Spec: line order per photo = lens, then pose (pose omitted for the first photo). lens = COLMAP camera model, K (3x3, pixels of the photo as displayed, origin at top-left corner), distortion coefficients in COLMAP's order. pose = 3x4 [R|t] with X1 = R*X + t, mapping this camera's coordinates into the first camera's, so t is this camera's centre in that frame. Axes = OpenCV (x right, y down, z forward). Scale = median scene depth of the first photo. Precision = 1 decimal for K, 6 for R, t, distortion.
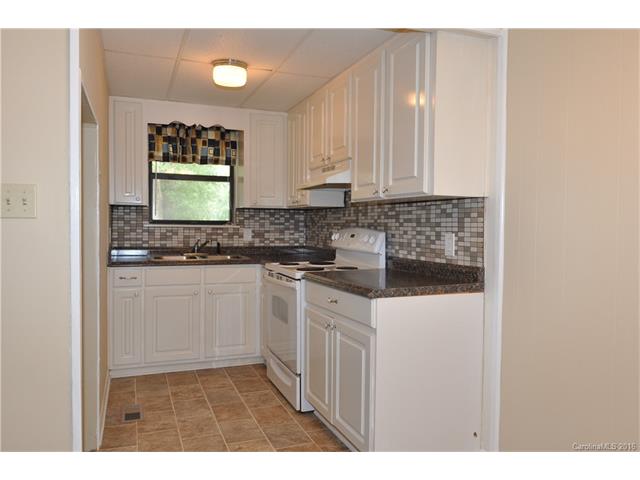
lens RADIAL K [[501.5, 0, 320.0], [0, 501.5, 240.0], [0, 0, 1]] dist [0.000945, 0.001000]
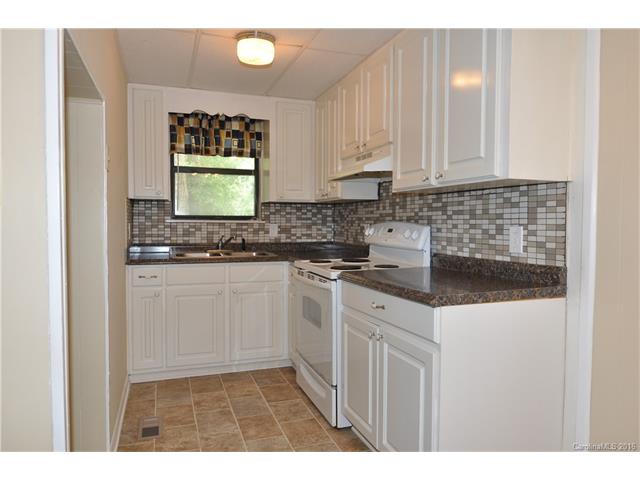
lens RADIAL K [[461.2, 0, 320.0], [0, 461.2, 240.0], [0, 0, 1]] dist [-0.002026, -0.000806]
pose [[0.999485, -0.003701, -0.031887, -0.034851], [0.003954, 0.999961, 0.007896, 0.001748], [0.031857, -0.008018, 0.999460, 0.154400]]
